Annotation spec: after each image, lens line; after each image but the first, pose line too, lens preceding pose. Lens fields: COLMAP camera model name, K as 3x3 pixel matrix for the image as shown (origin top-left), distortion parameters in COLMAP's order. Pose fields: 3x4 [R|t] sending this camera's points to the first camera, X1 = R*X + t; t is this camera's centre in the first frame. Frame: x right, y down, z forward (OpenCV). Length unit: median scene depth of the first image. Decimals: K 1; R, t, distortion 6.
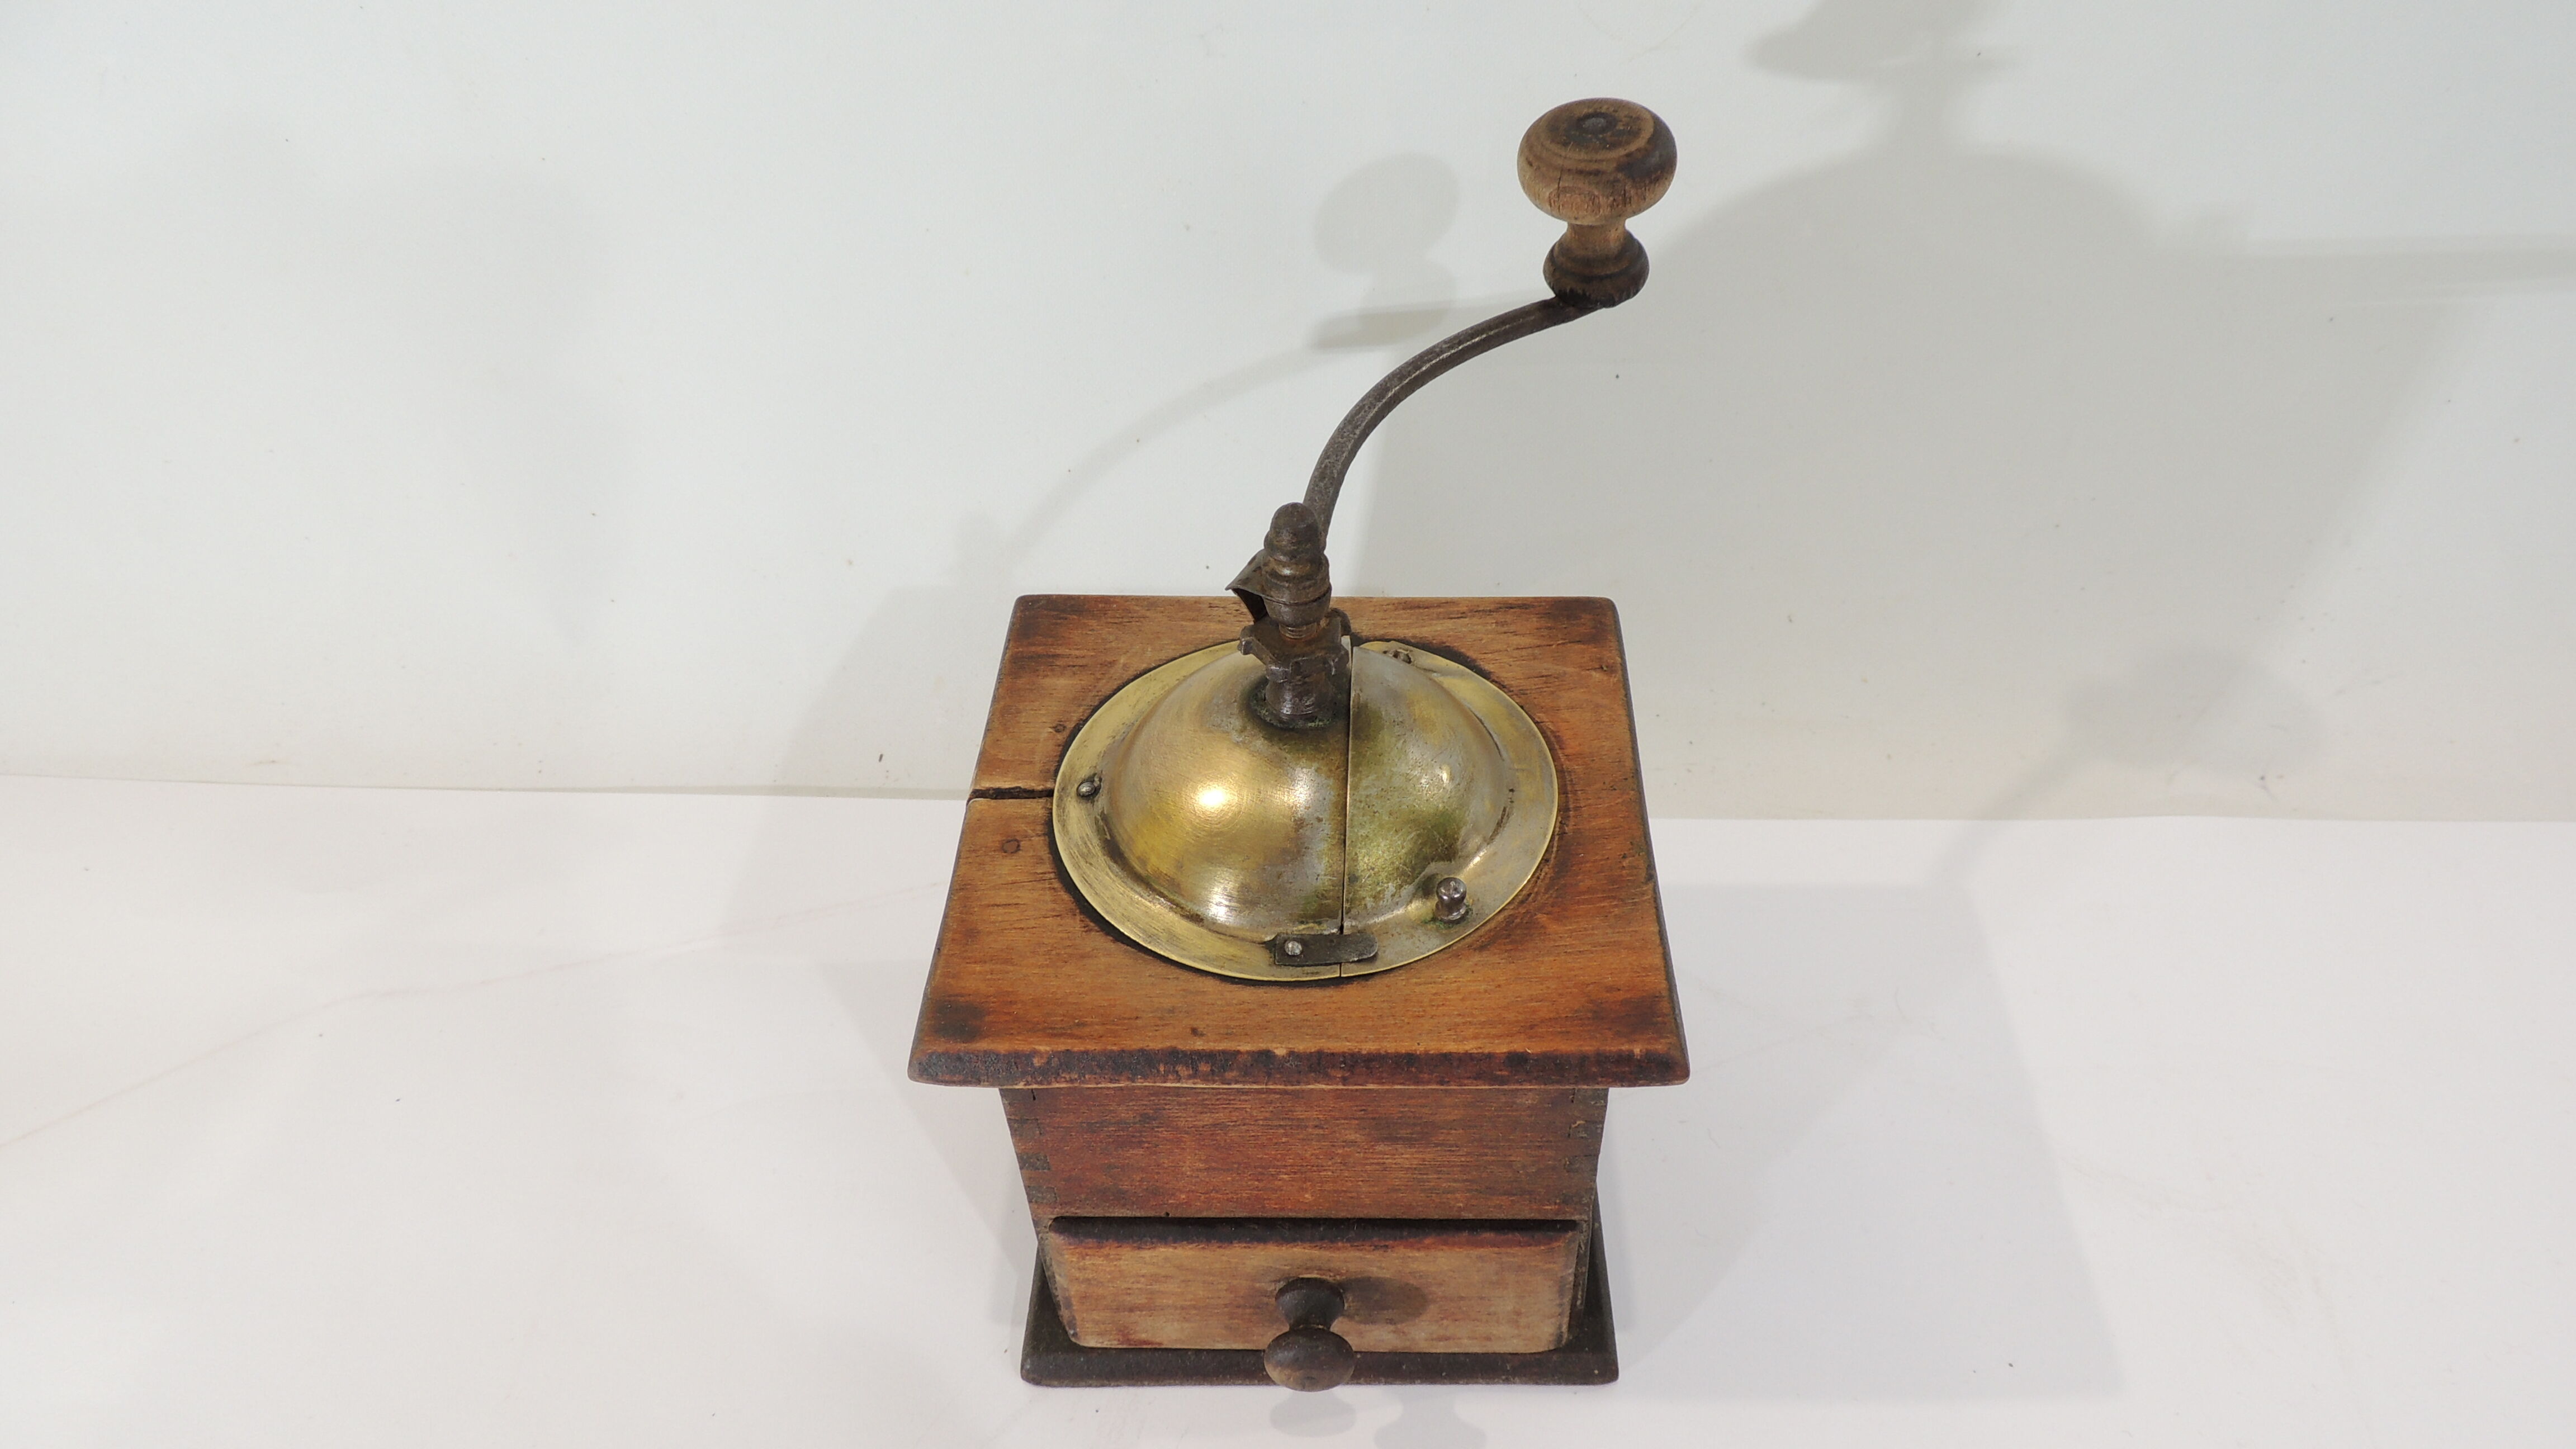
lens RADIAL K [[1842.1, 0, 1292.4], [0, 1842.1, 734.6], [0, 0, 1]] dist [-0.014543, -0.009159]
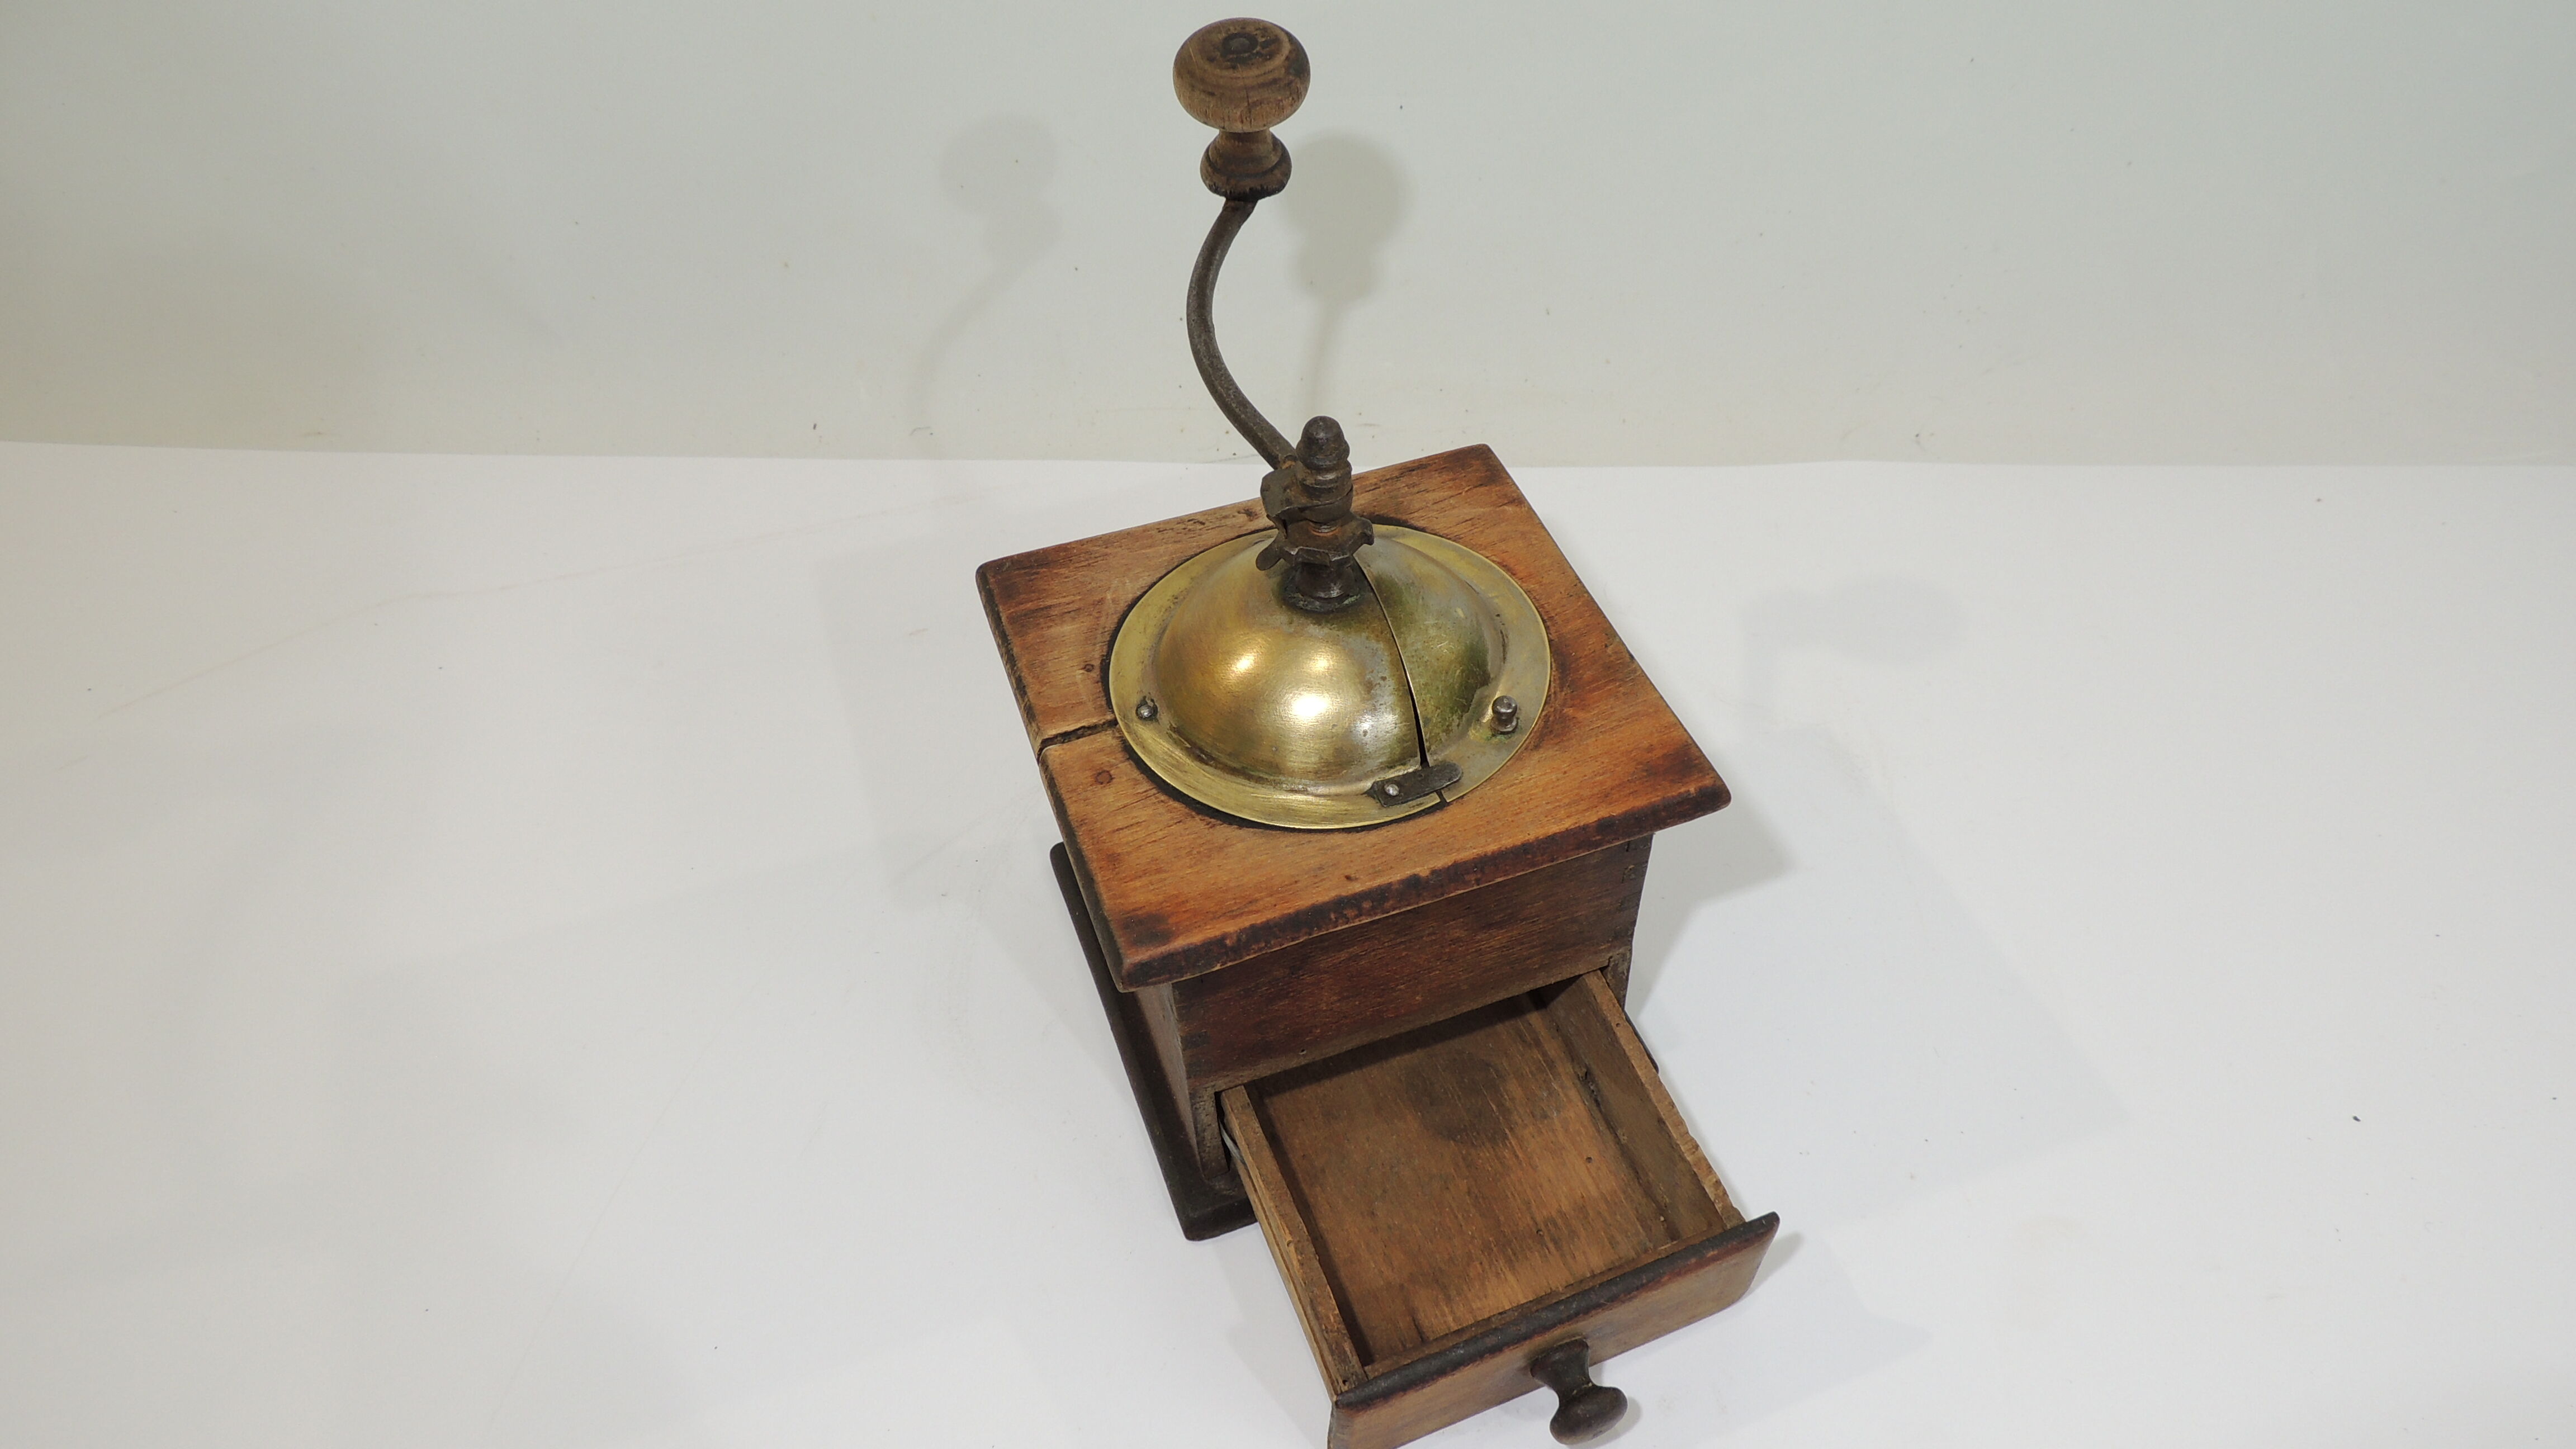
lens RADIAL K [[1842.1, 0, 1293.9], [0, 1842.1, 717.0], [0, 0, 1]] dist [-0.014543, -0.009159]
pose [[0.931245, -0.260706, 0.254588, -0.324483], [0.247136, 0.965290, 0.084498, -0.040918], [-0.267780, -0.015771, 0.963351, -0.105230]]
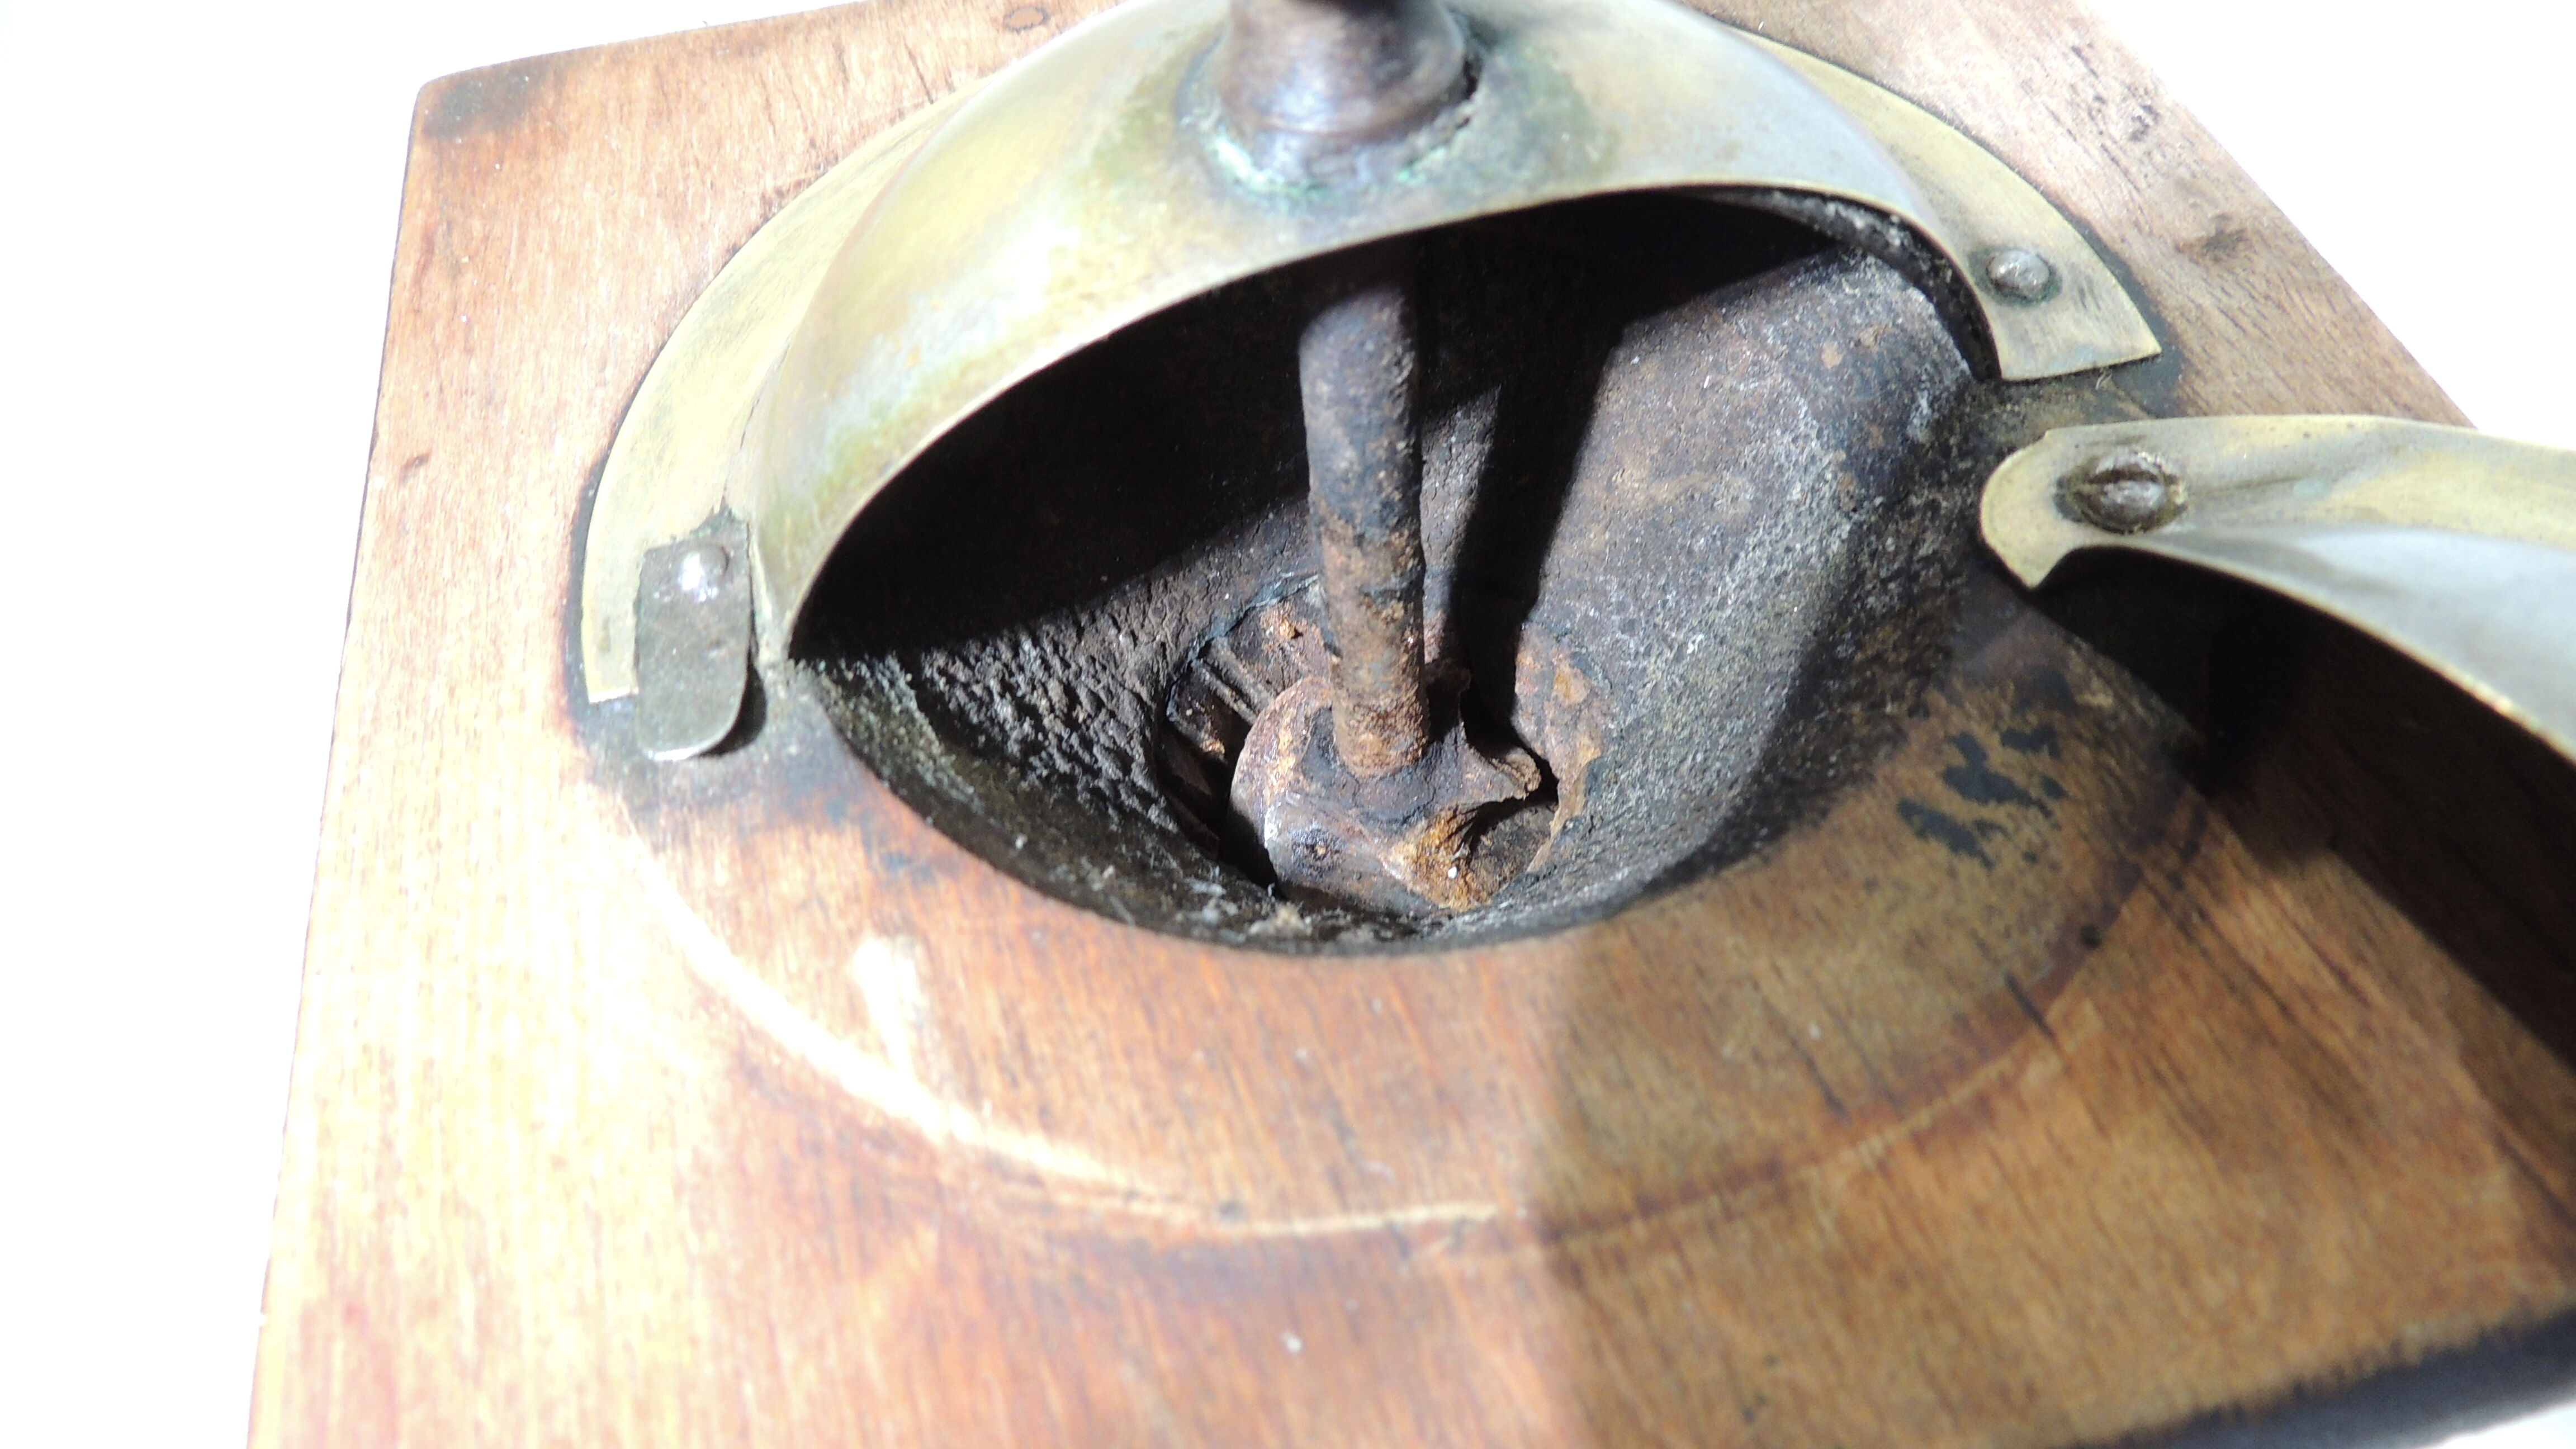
lens RADIAL K [[1842.1, 0, 1295.0], [0, 1842.1, 722.9], [0, 0, 1]] dist [-0.014543, -0.009159]
pose [[0.263483, 0.773928, -0.575857, 0.226803], [-0.597781, 0.599512, 0.532205, -0.101477], [0.757122, 0.204010, 0.620601, 0.833288]]
